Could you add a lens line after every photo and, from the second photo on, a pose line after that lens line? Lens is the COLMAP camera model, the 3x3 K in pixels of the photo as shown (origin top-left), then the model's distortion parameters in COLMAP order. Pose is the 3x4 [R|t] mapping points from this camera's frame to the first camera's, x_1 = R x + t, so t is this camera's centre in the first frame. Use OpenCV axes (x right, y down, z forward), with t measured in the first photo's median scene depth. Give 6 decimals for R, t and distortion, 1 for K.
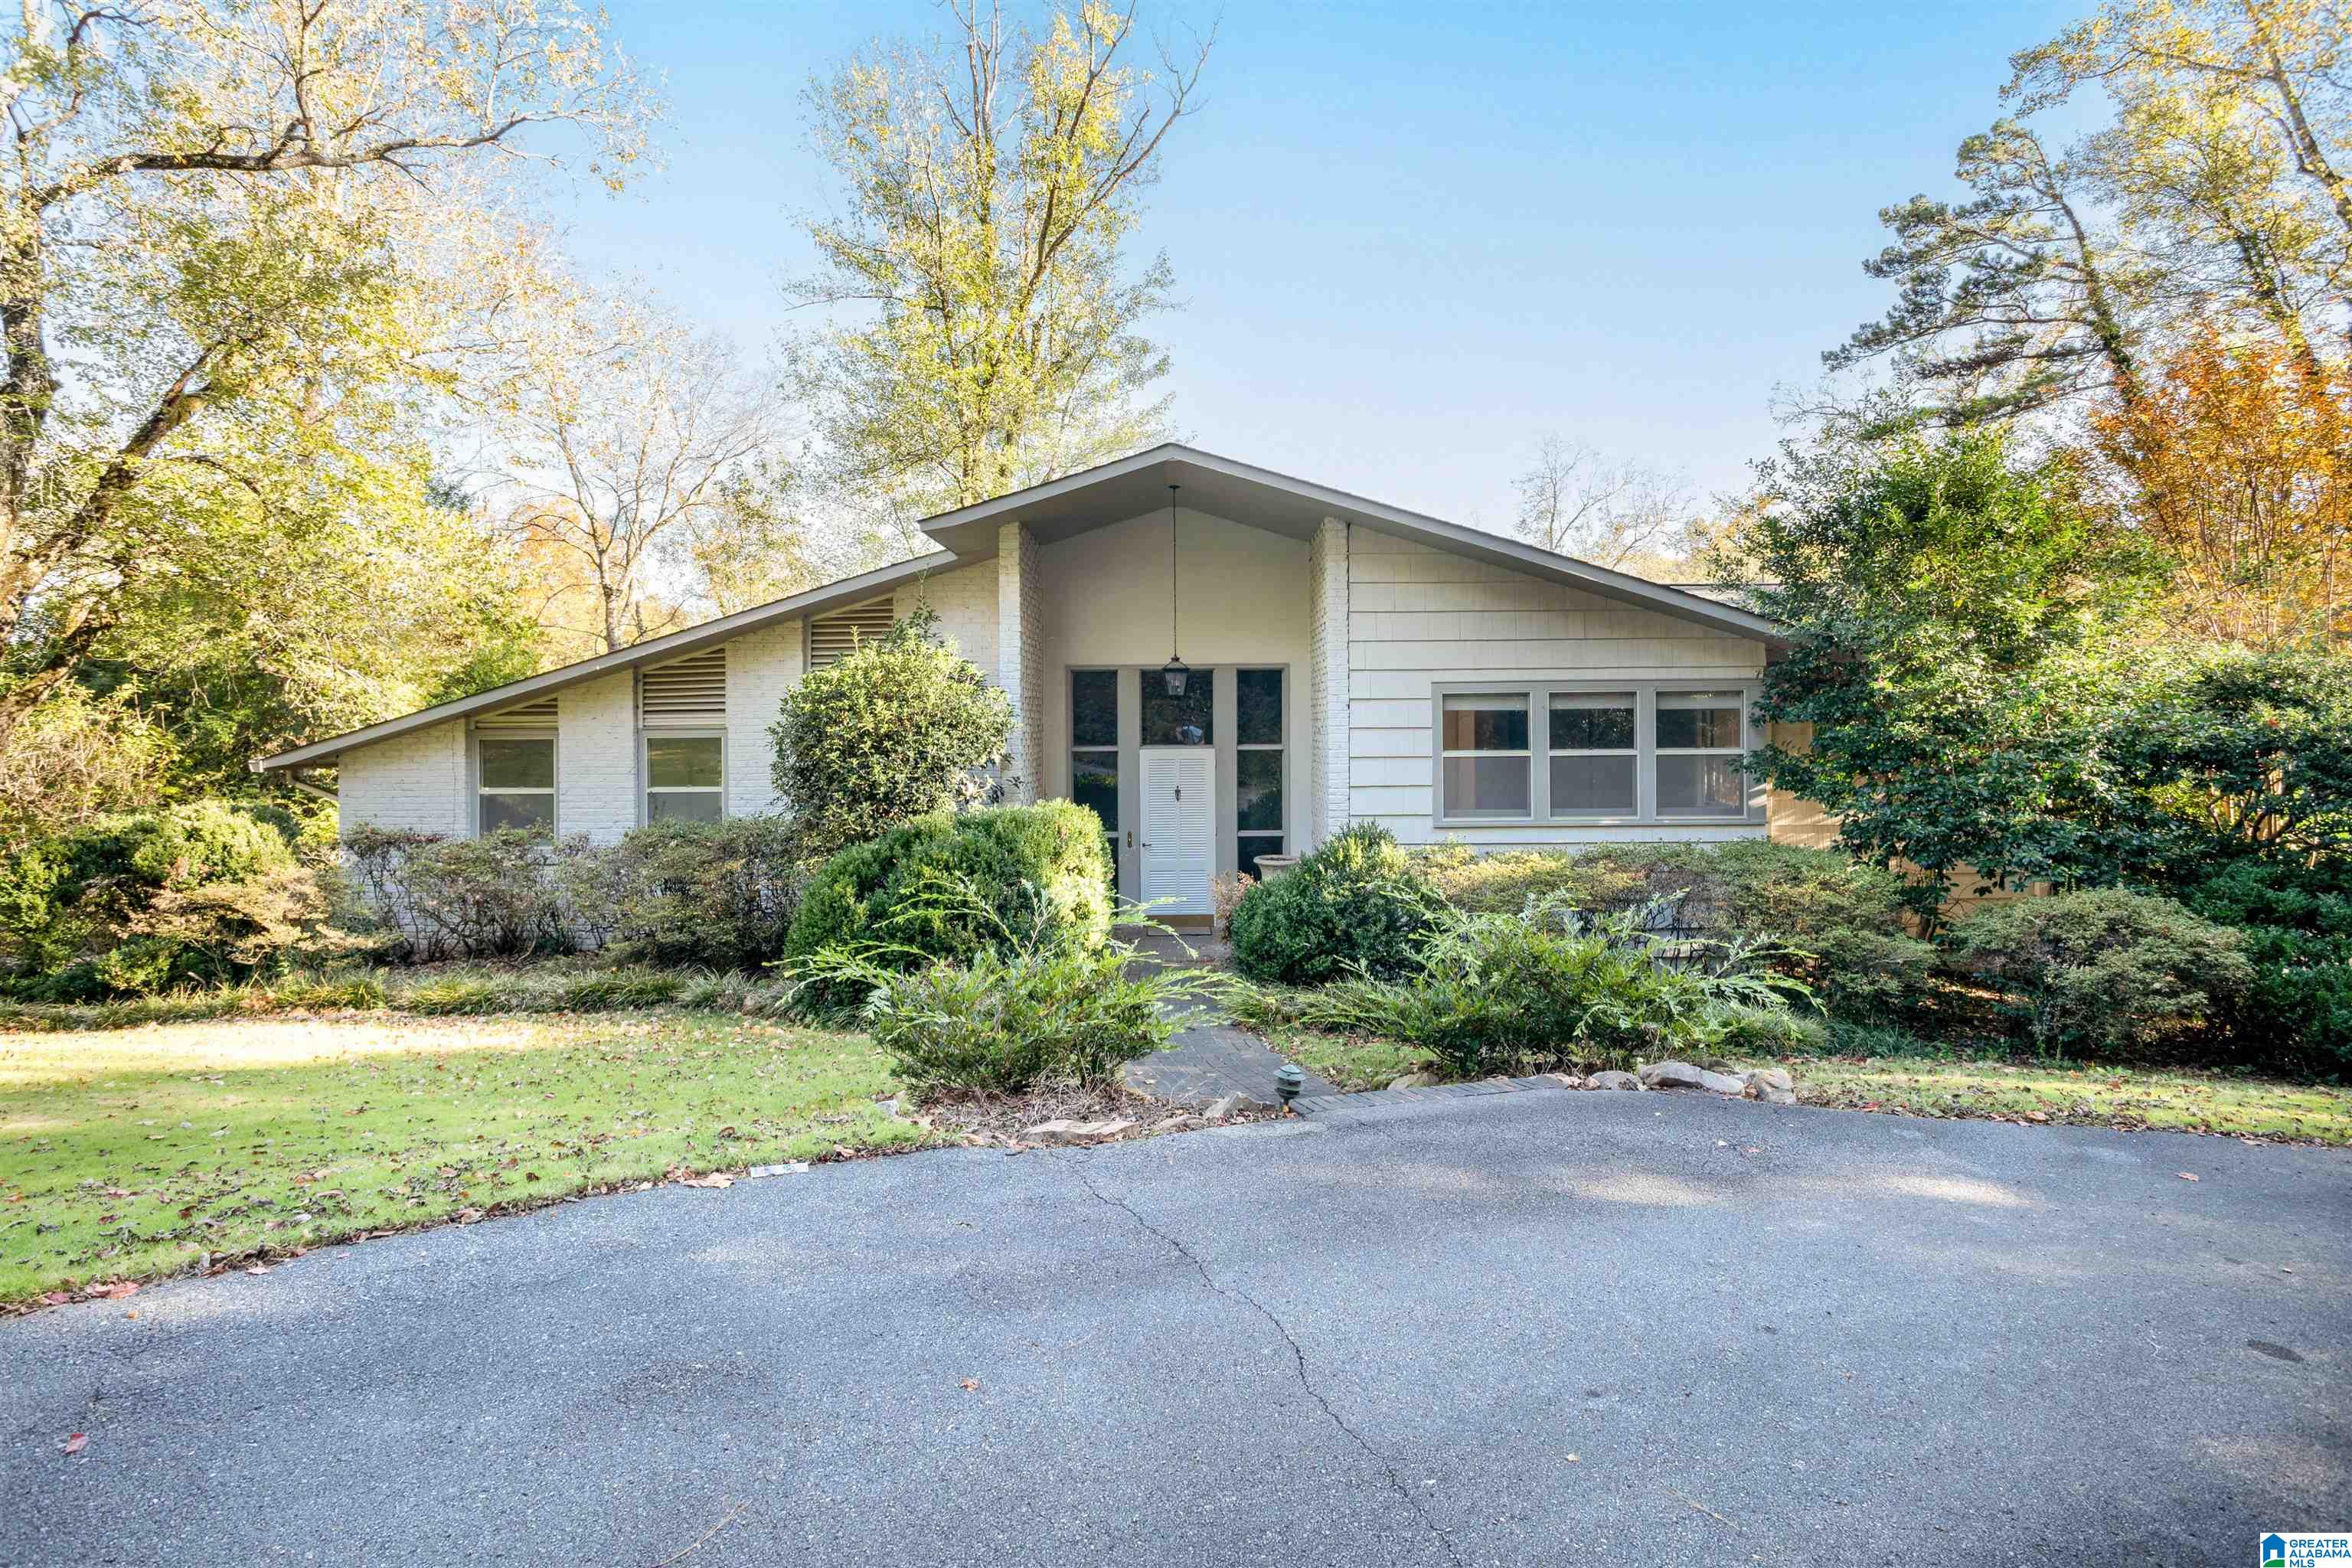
lens RADIAL K [[1133.2, 0, 1176.0], [0, 1133.2, 784.0], [0, 0, 1]] dist [0.001142, -0.000662]
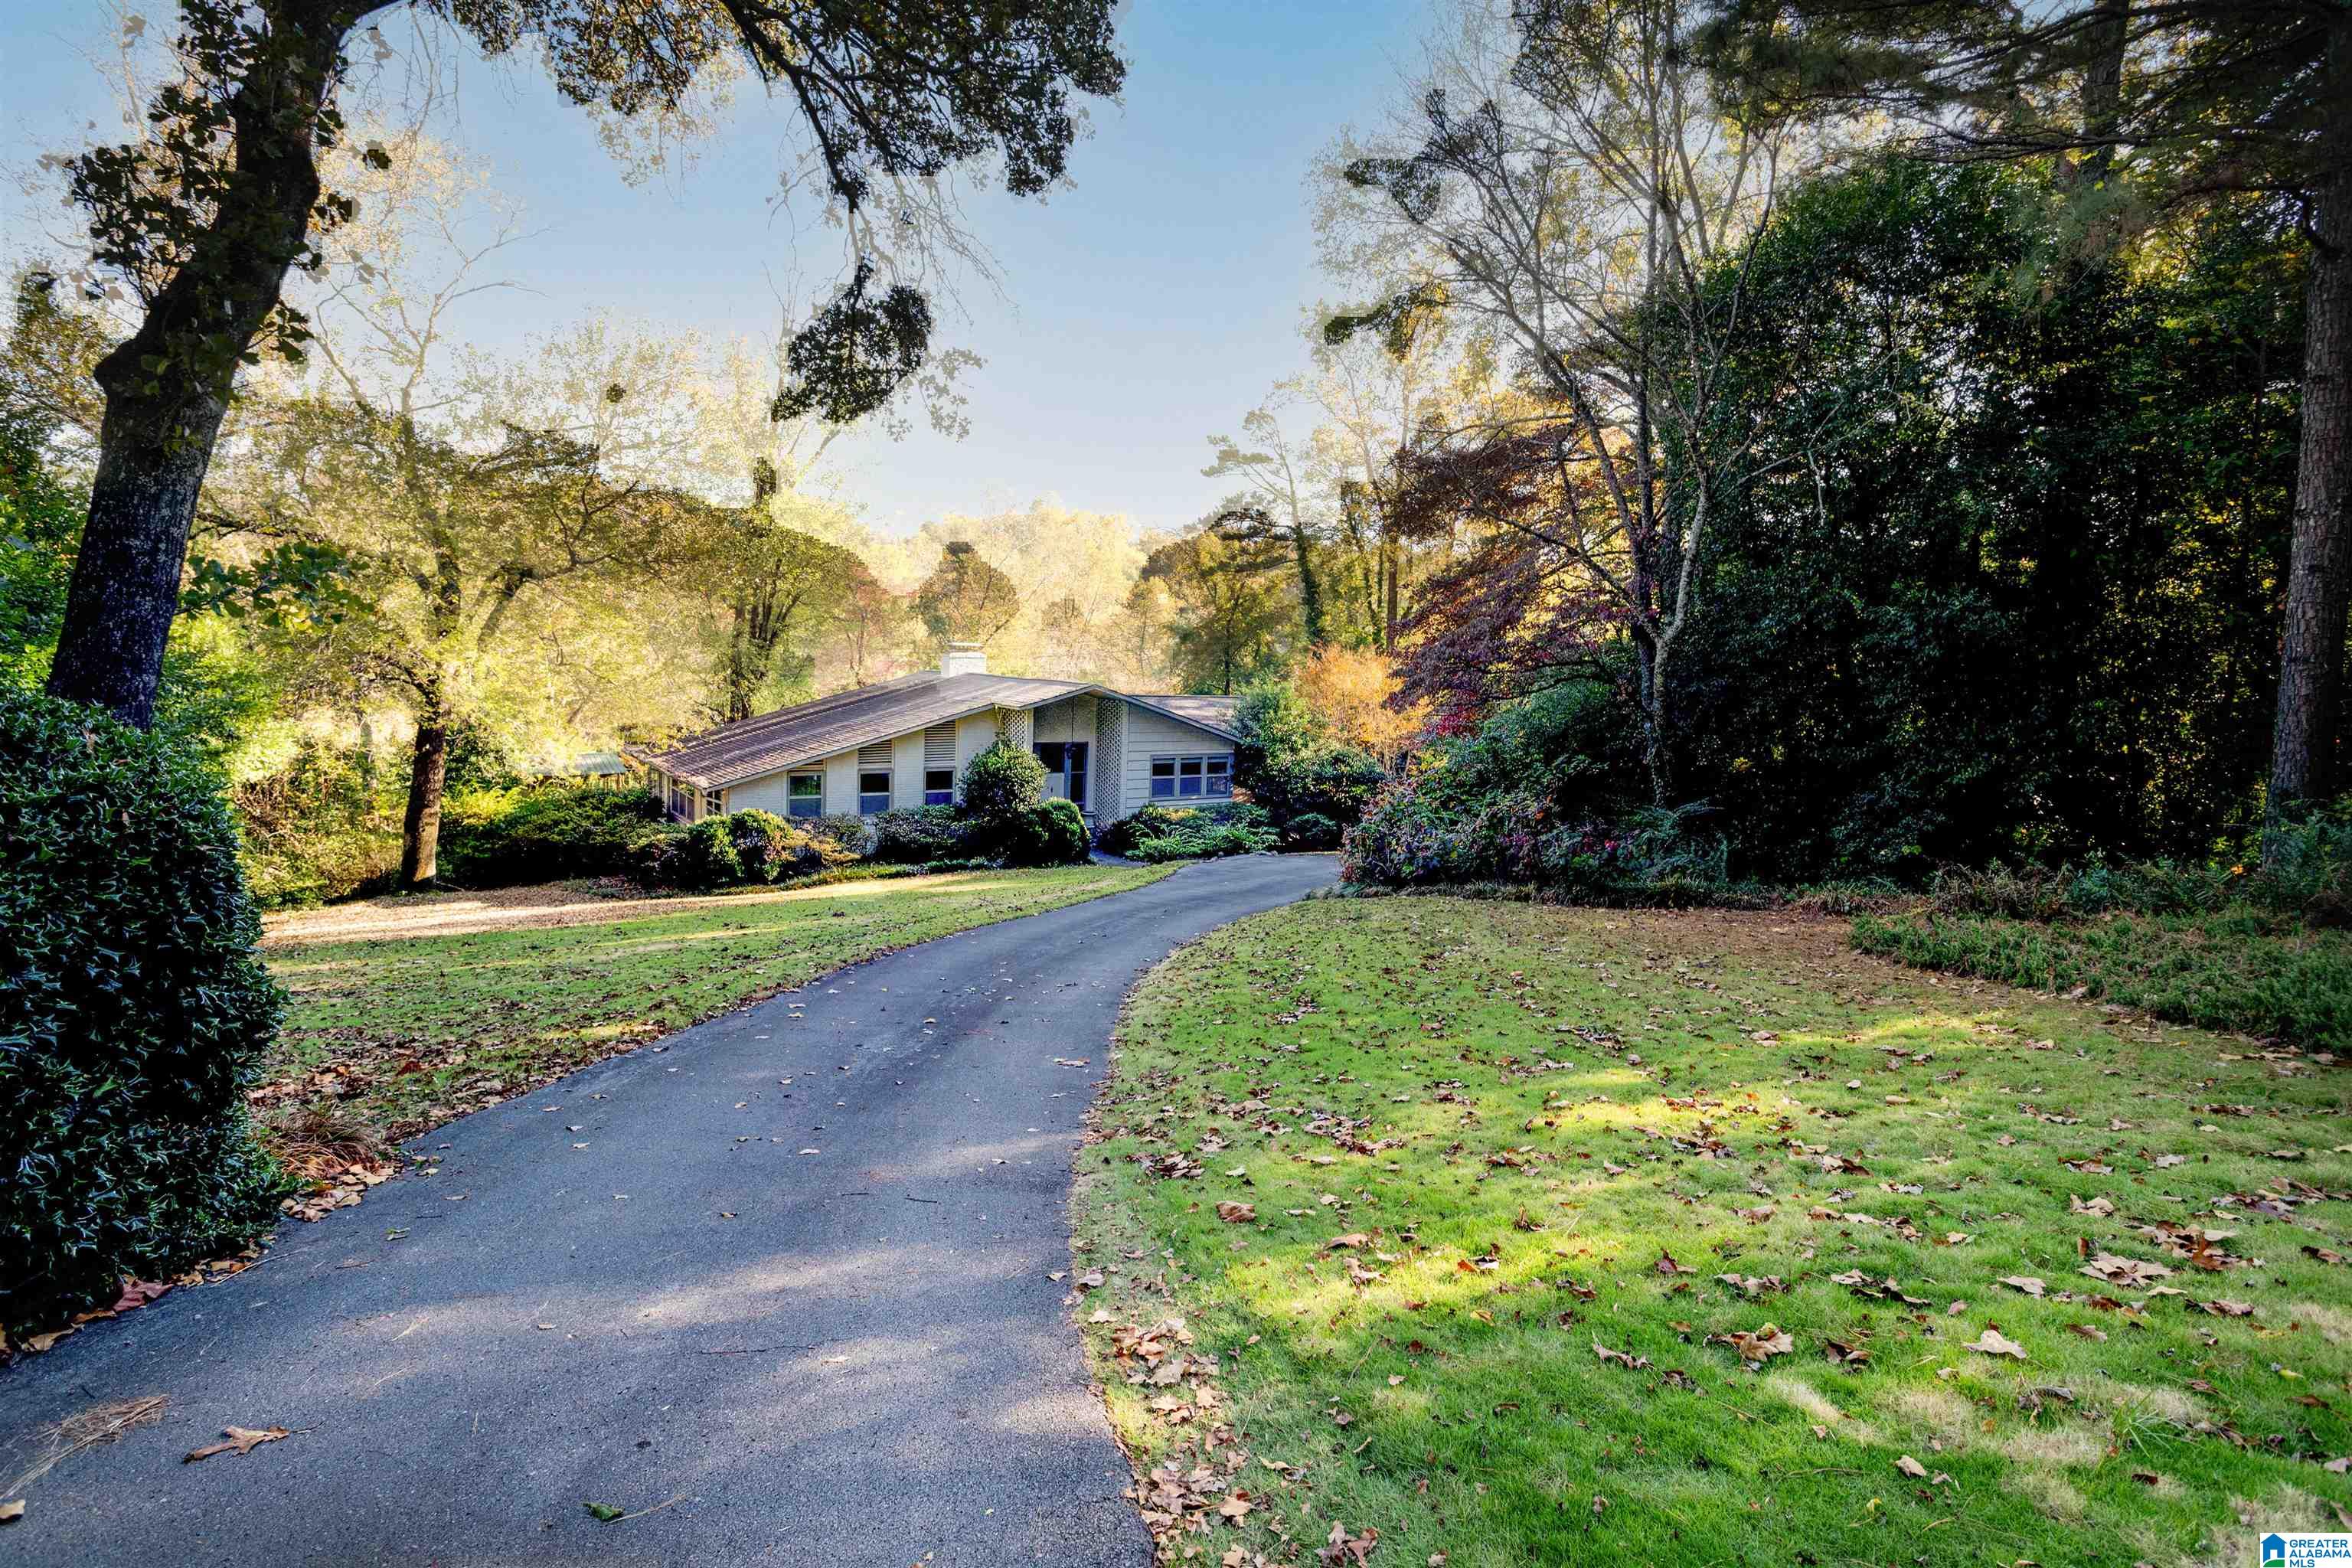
lens RADIAL K [[1133.2, 0, 1176.0], [0, 1133.2, 784.0], [0, 0, 1]] dist [0.001142, -0.000662]
pose [[0.812074, -0.024732, 0.583030, -1.611643], [-0.012861, 0.998100, 0.060252, -0.208558], [-0.583413, -0.056427, 0.810213, -1.654196]]
